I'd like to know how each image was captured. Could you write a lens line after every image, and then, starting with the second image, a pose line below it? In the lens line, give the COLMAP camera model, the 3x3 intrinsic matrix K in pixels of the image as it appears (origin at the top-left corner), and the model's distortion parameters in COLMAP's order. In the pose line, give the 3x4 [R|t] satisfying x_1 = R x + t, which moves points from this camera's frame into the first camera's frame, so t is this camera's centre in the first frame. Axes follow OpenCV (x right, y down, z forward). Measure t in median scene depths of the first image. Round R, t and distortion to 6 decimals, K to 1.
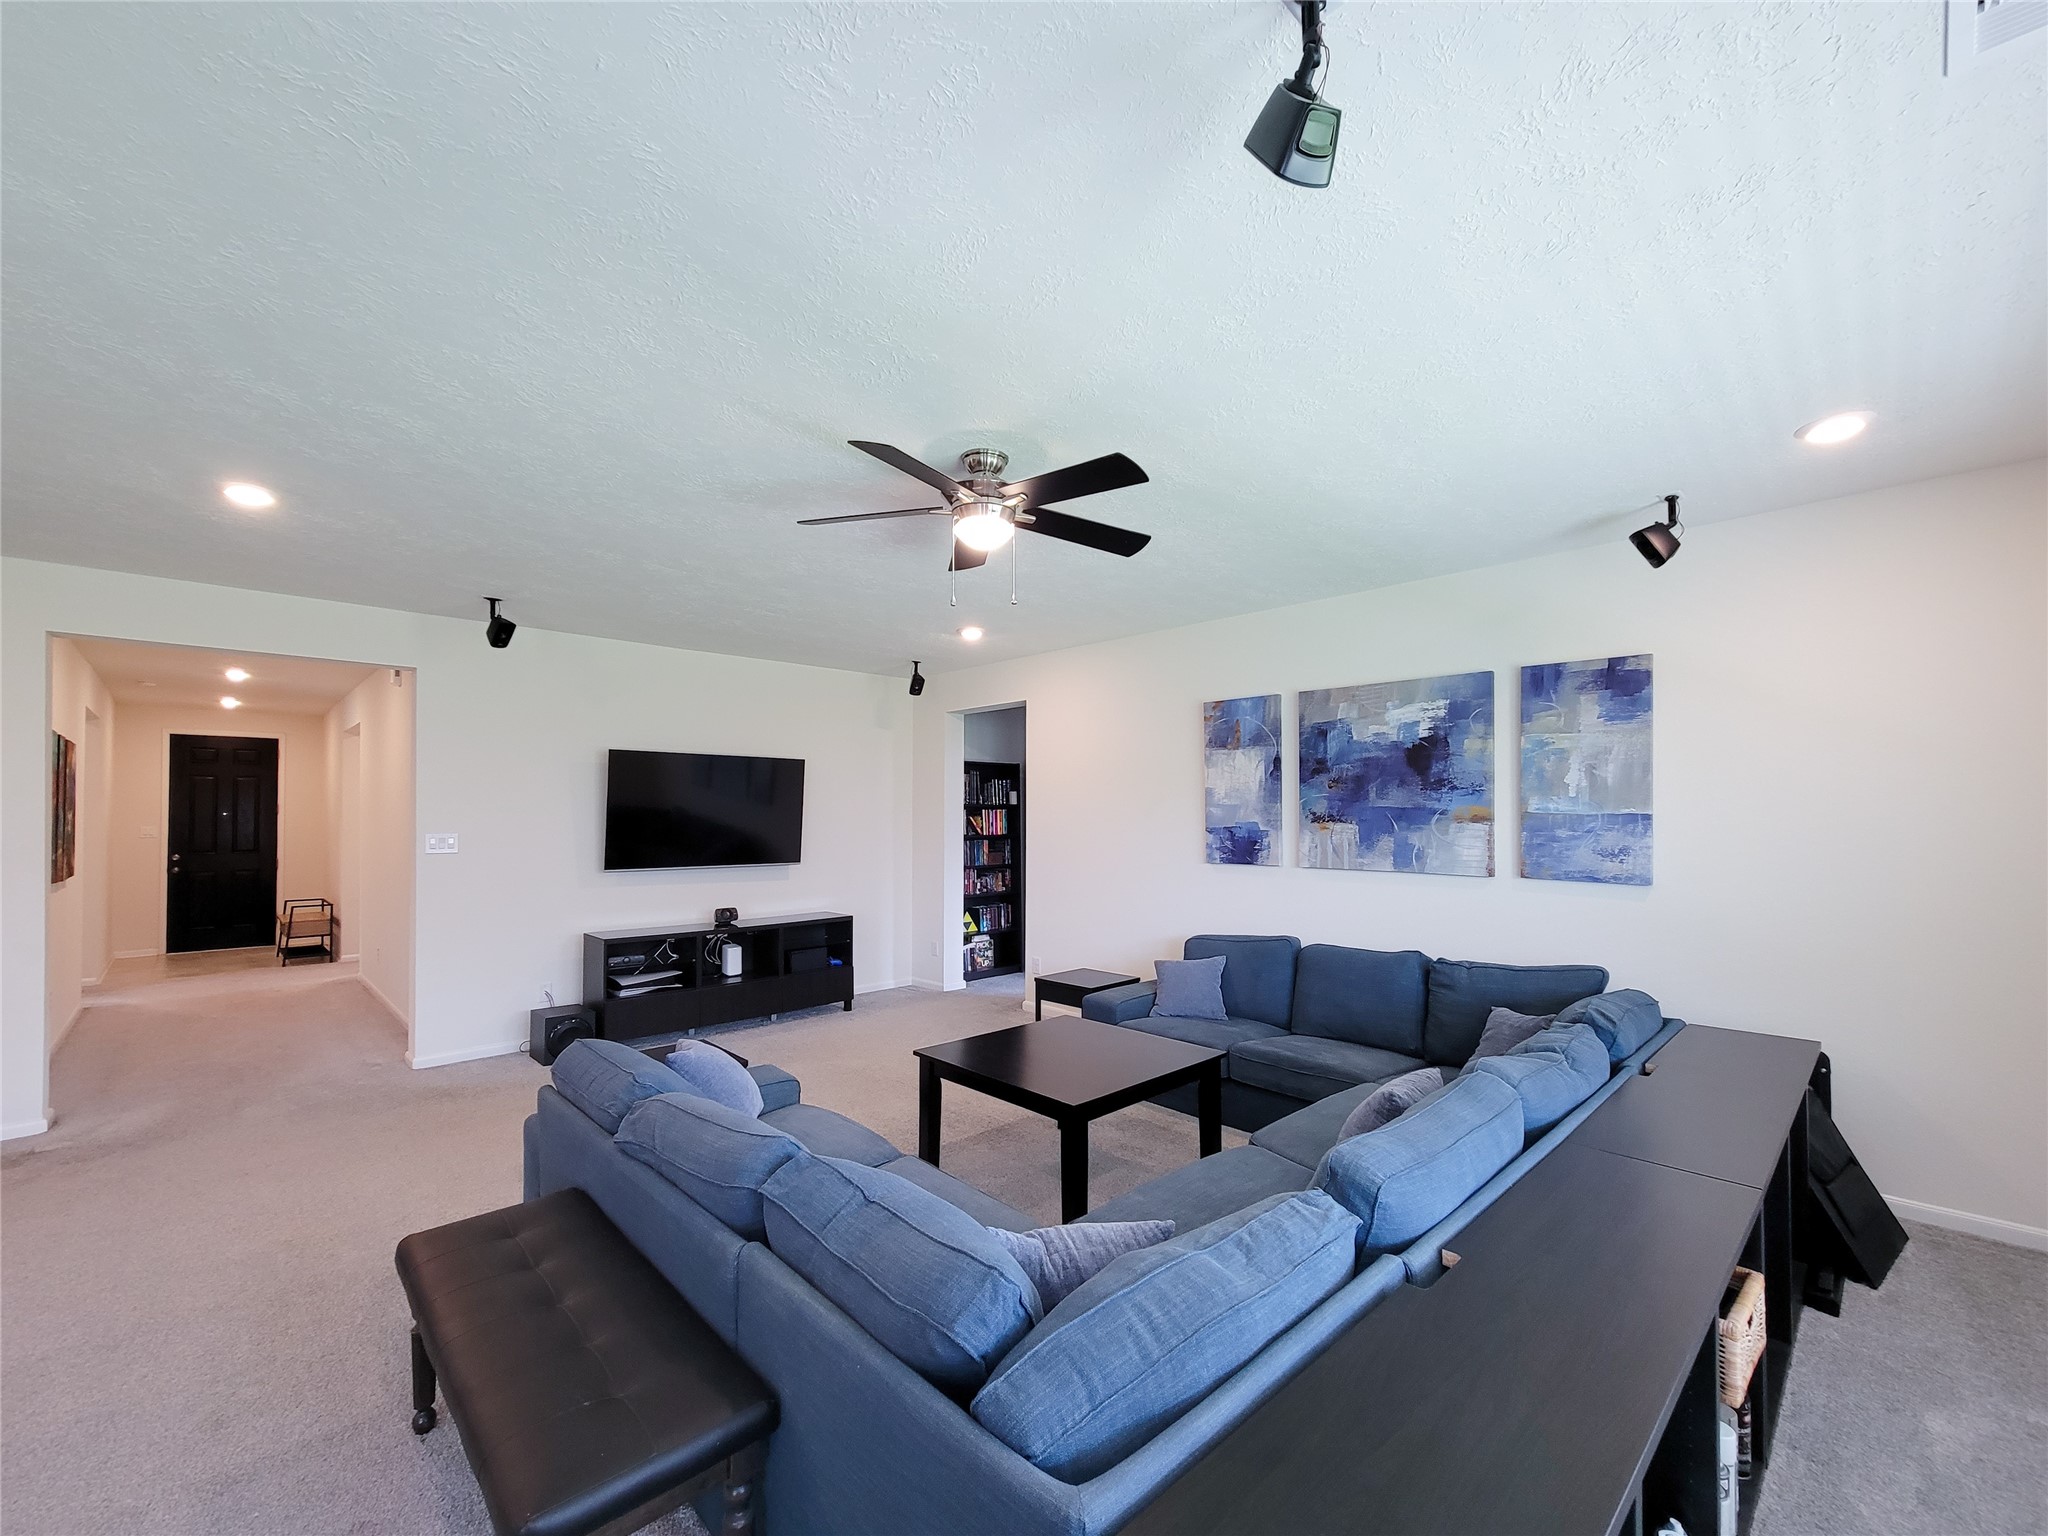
lens RADIAL K [[816.6, 0, 1023.3], [0, 816.6, 796.8], [0, 0, 1]] dist [-0.000540, 0.000014]
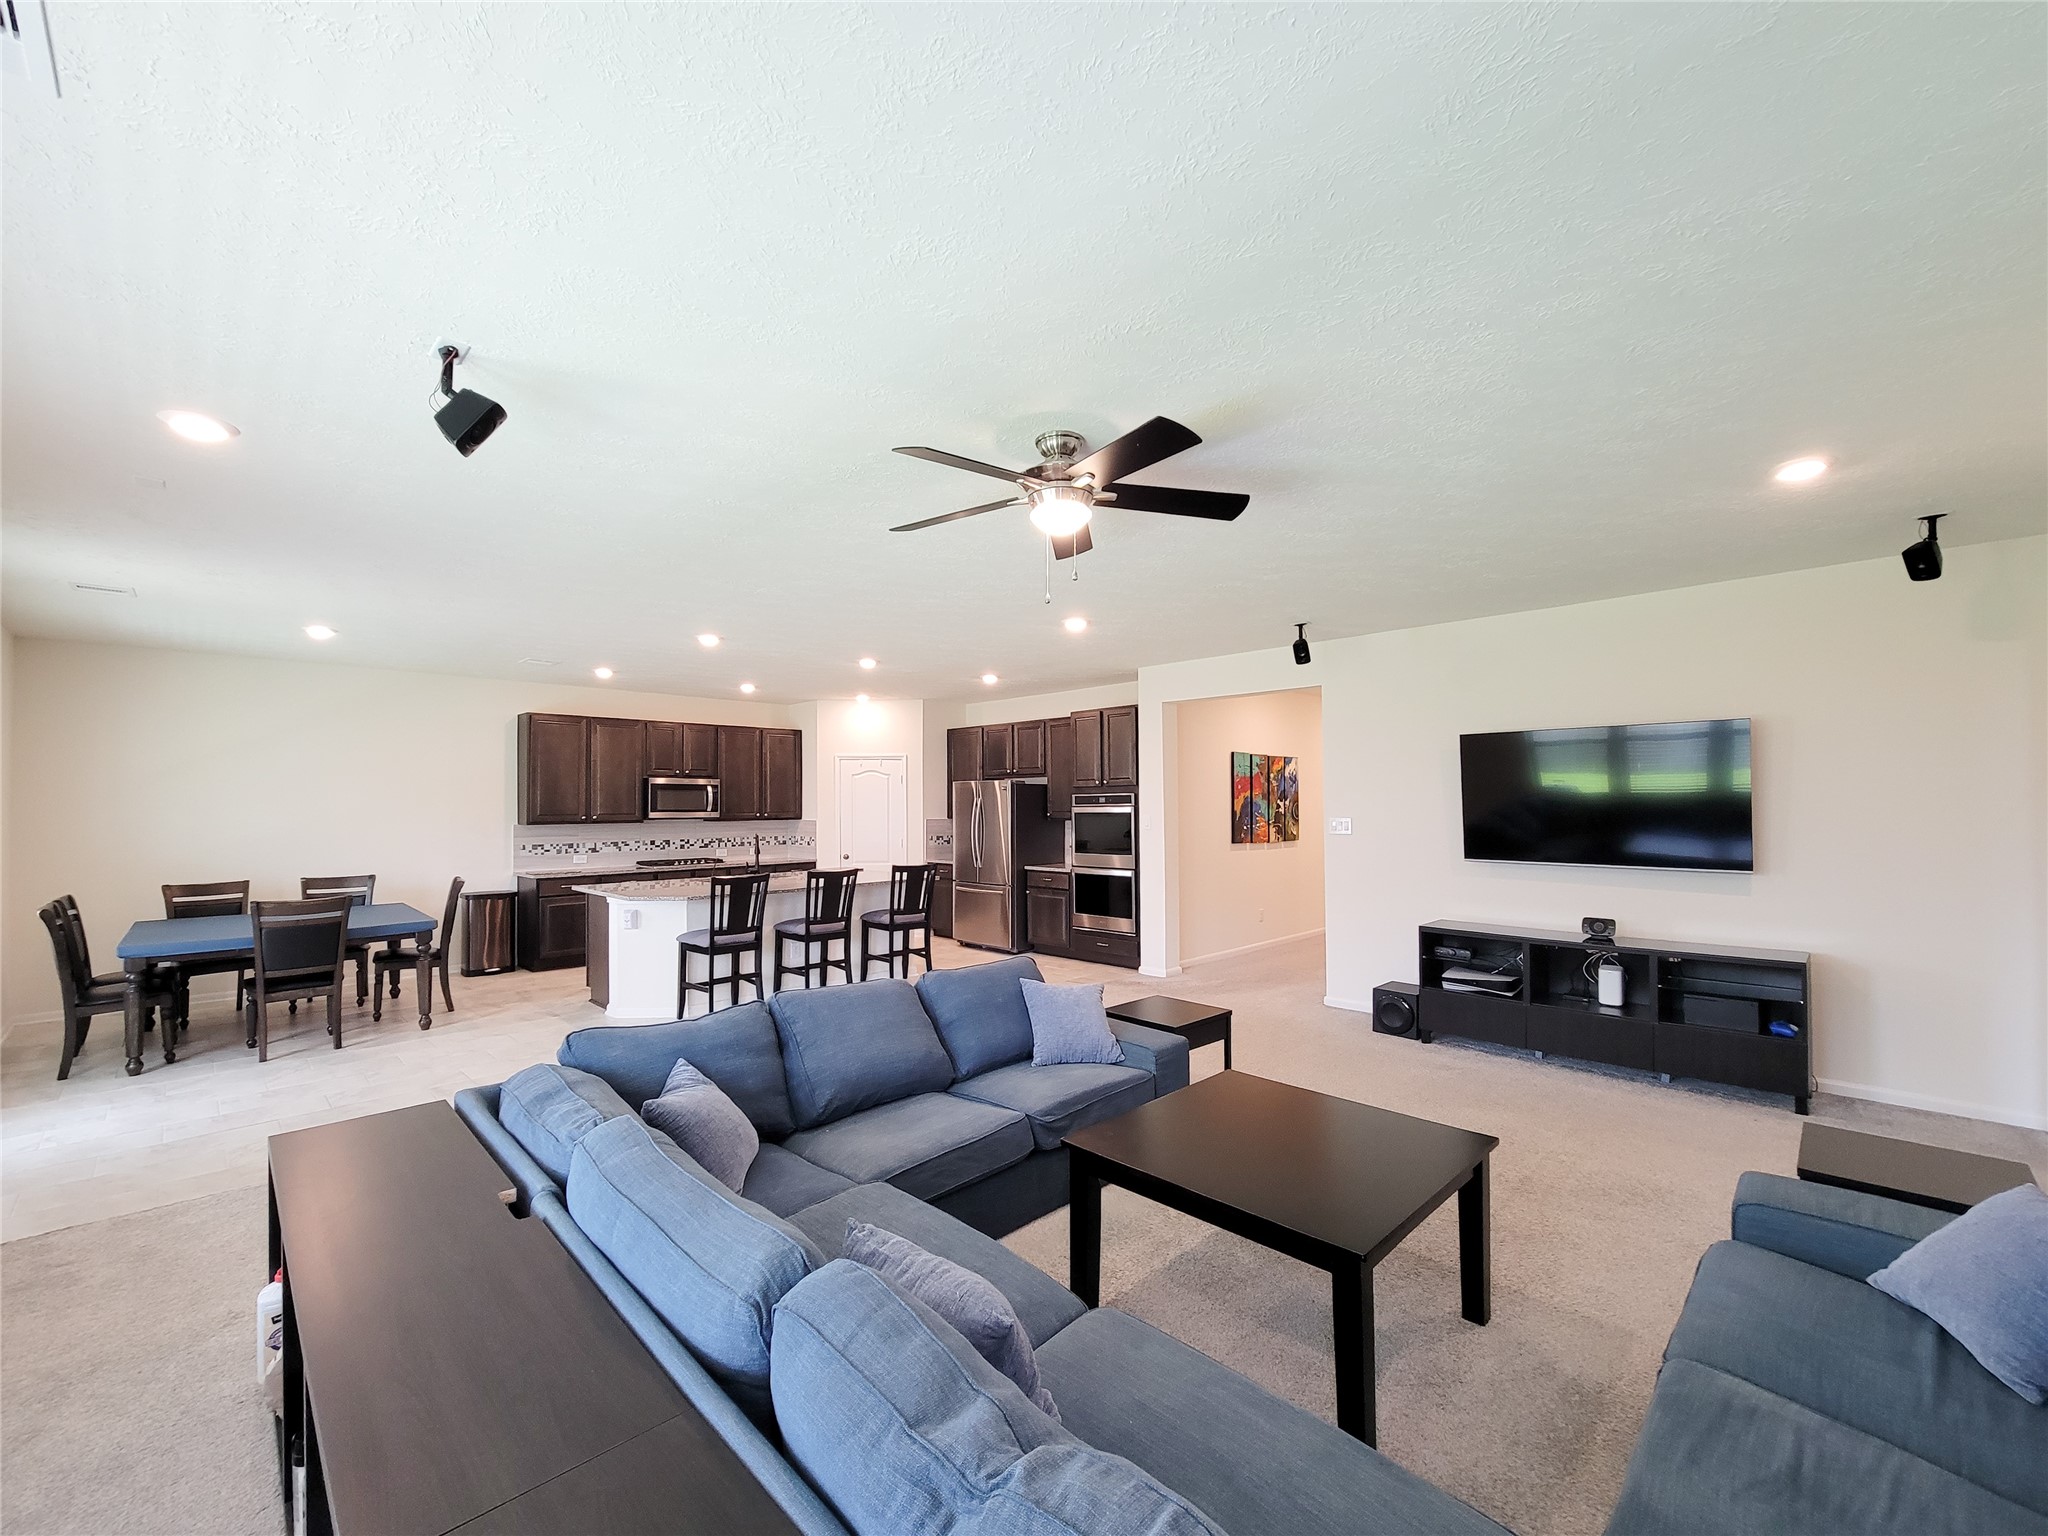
lens RADIAL K [[816.6, 0, 1023.3], [0, 816.6, 796.8], [0, 0, 1]] dist [-0.000540, 0.000014]
pose [[0.009734, -0.011309, -0.999889, 0.534094], [0.032601, 0.999408, -0.010986, 0.010330], [0.999421, -0.032490, 0.010097, 0.538117]]
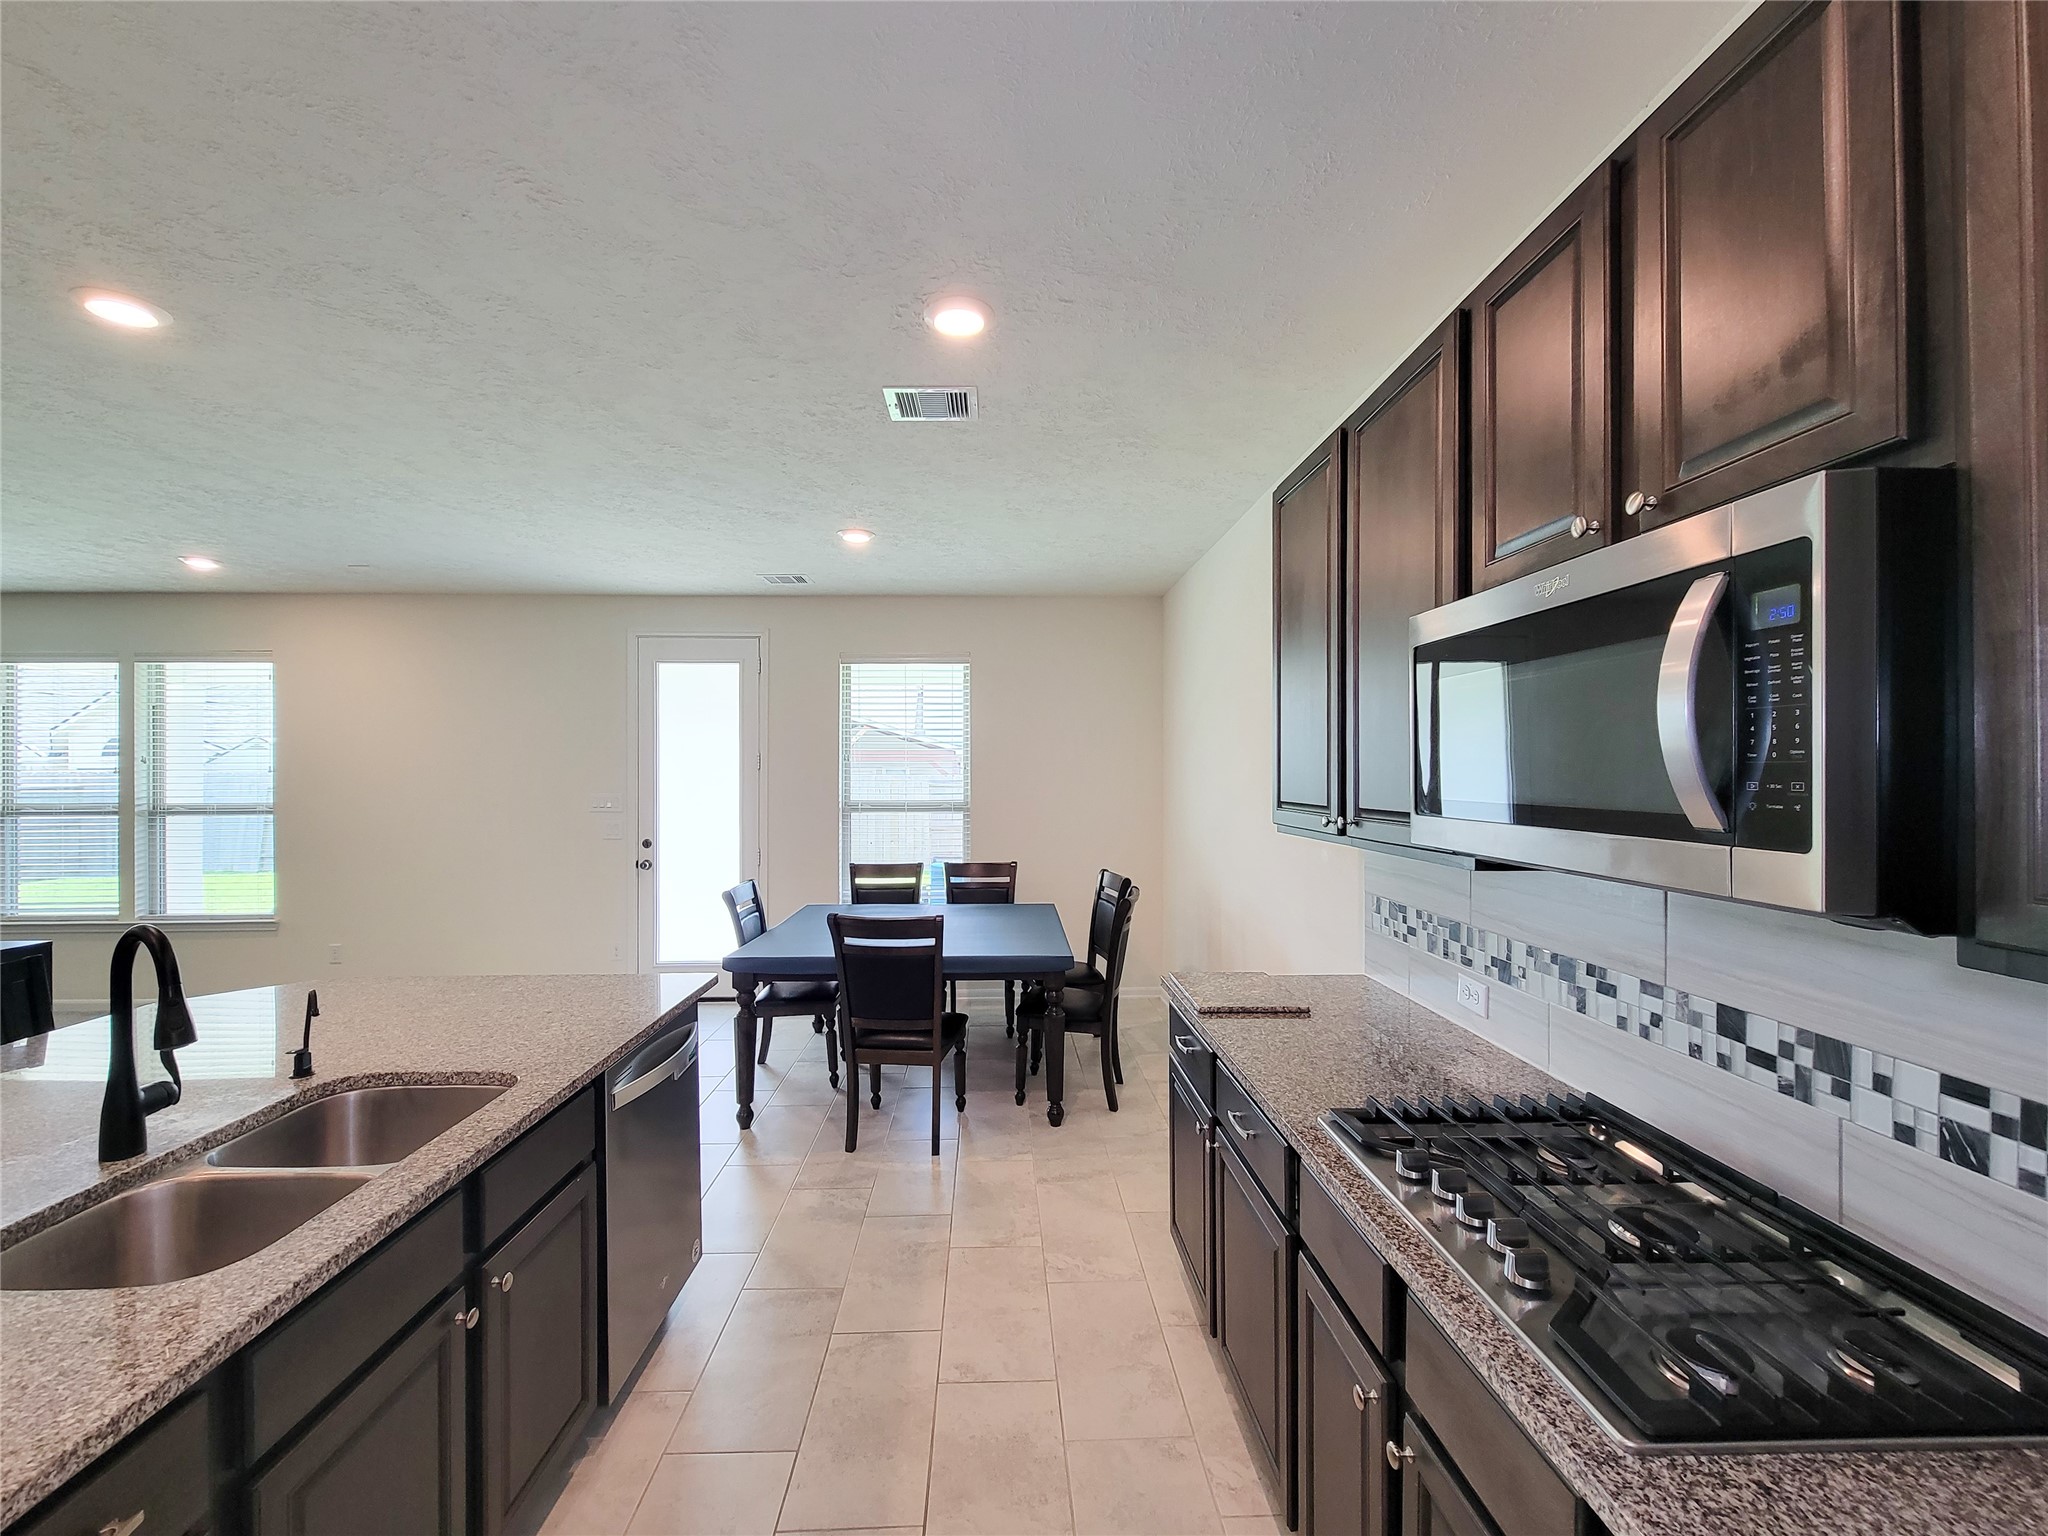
lens RADIAL K [[840.6, 0, 1029.0], [0, 840.6, 776.7], [0, 0, 1]] dist [0.000761, -0.003390]
pose [[-0.736406, -0.000123, 0.676540, -1.402976], [-0.016156, 0.999718, -0.017405, -0.008192], [-0.676347, -0.023747, -0.736200, 0.068904]]
